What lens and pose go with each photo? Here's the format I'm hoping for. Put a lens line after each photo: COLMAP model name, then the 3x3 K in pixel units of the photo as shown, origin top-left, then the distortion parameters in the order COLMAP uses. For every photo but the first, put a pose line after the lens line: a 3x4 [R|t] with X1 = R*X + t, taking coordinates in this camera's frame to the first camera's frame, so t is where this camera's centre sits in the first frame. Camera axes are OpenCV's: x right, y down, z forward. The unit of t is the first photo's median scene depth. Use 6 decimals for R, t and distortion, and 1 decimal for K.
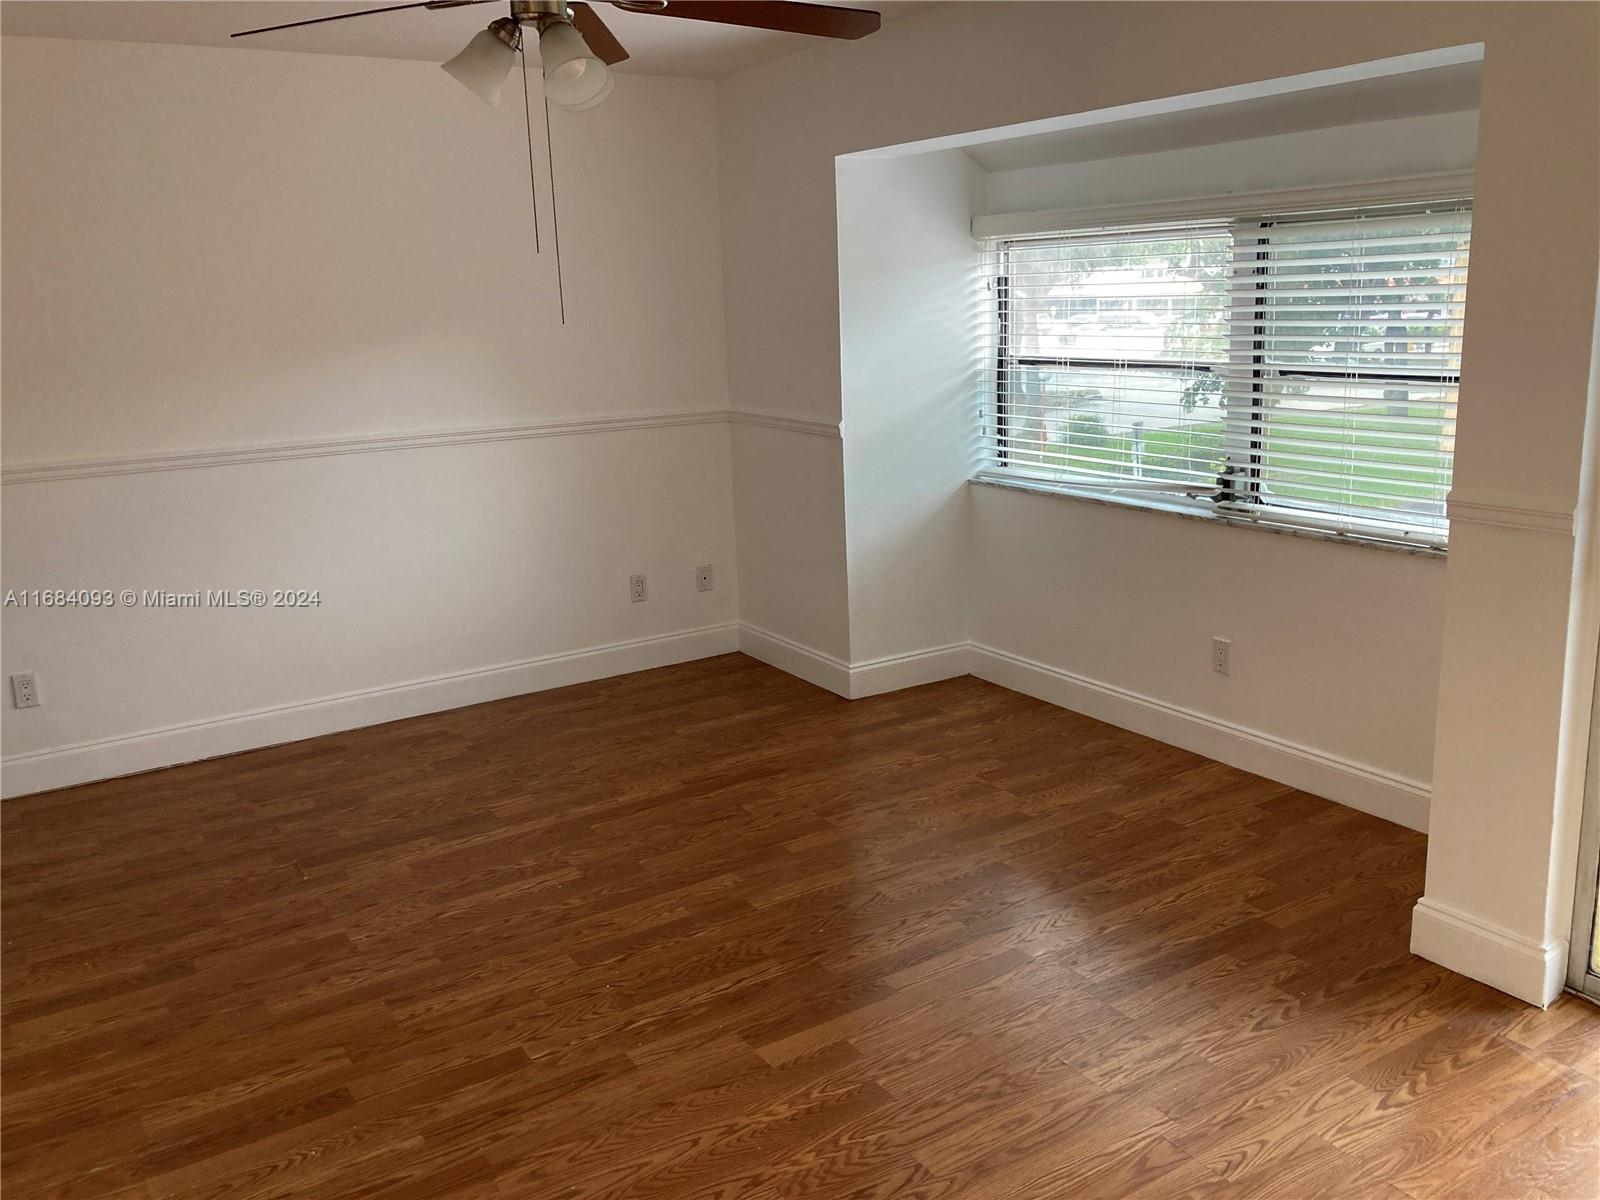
lens RADIAL K [[1311.9, 0, 804.0], [0, 1311.9, 594.5], [0, 0, 1]] dist [0.029577, -0.041247]
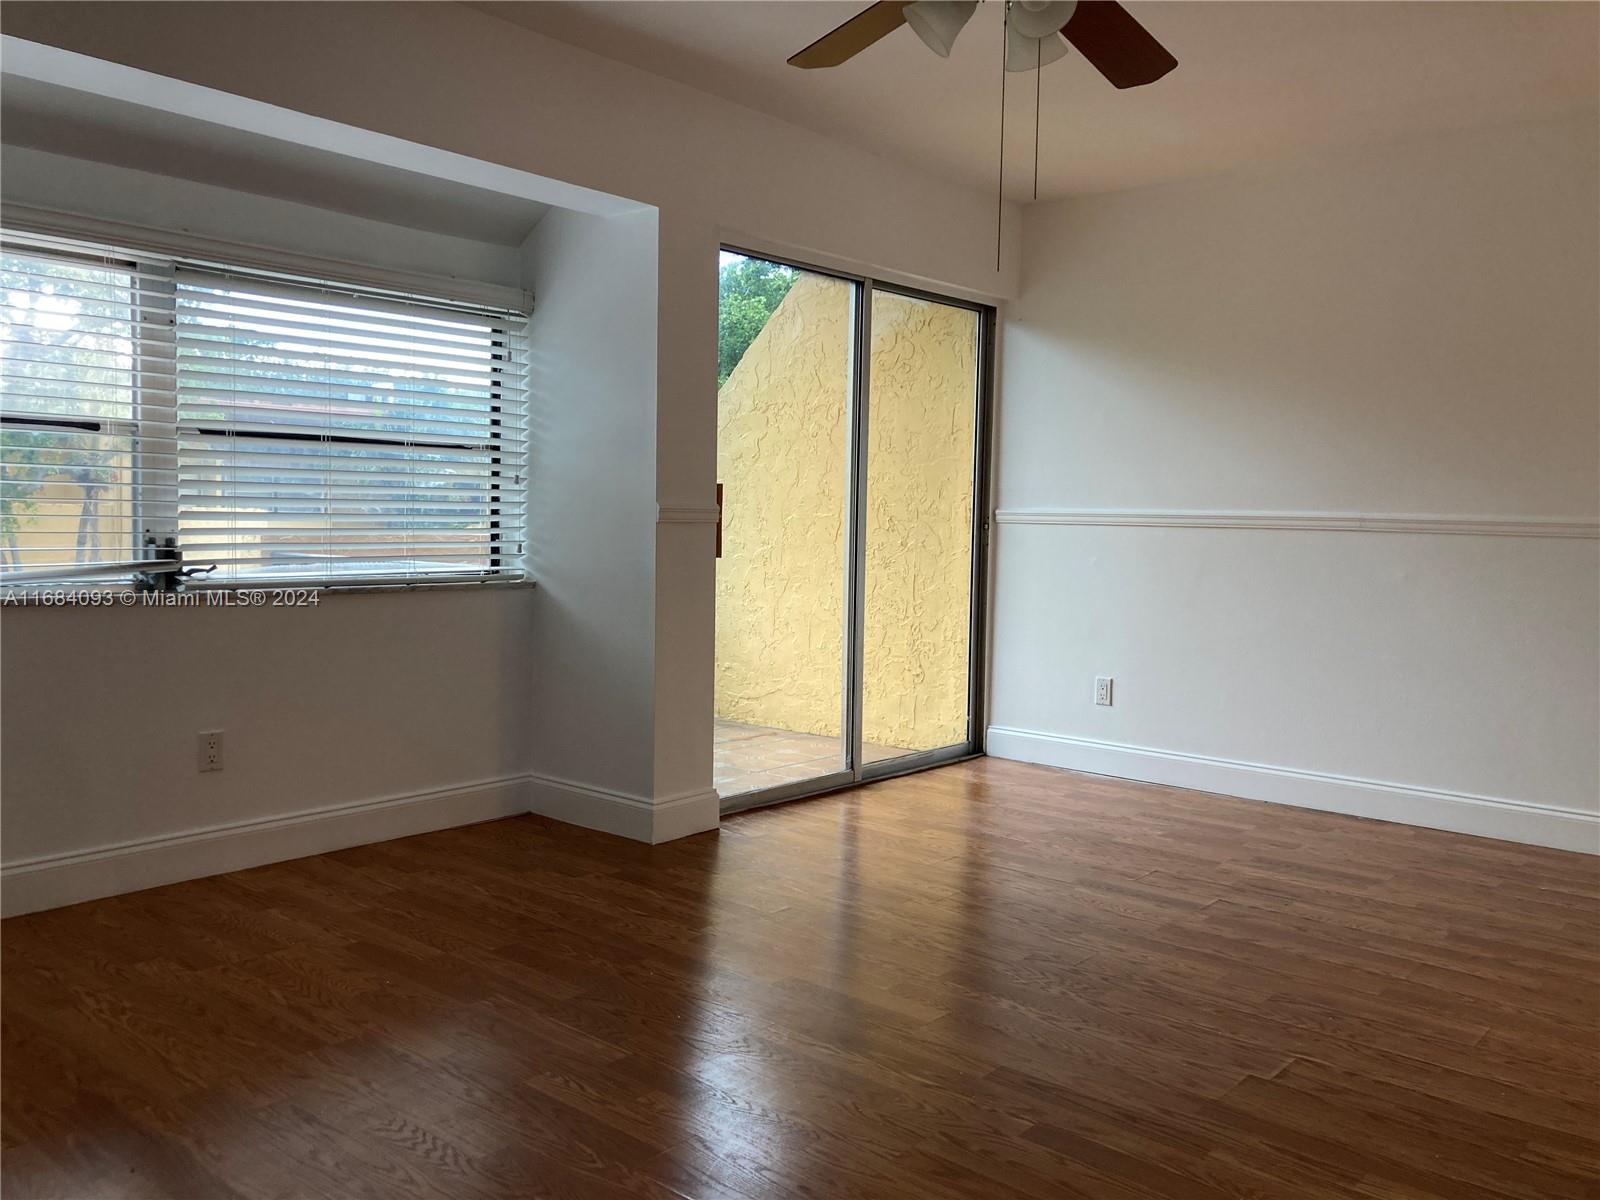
lens RADIAL K [[1311.9, 0, 802.7], [0, 1311.9, 603.2], [0, 0, 1]] dist [0.029577, -0.041247]
pose [[-0.292896, -0.040419, 0.955290, -0.662685], [0.214758, 0.970797, 0.106920, -0.060638], [-0.931714, 0.236473, -0.275662, 0.902479]]
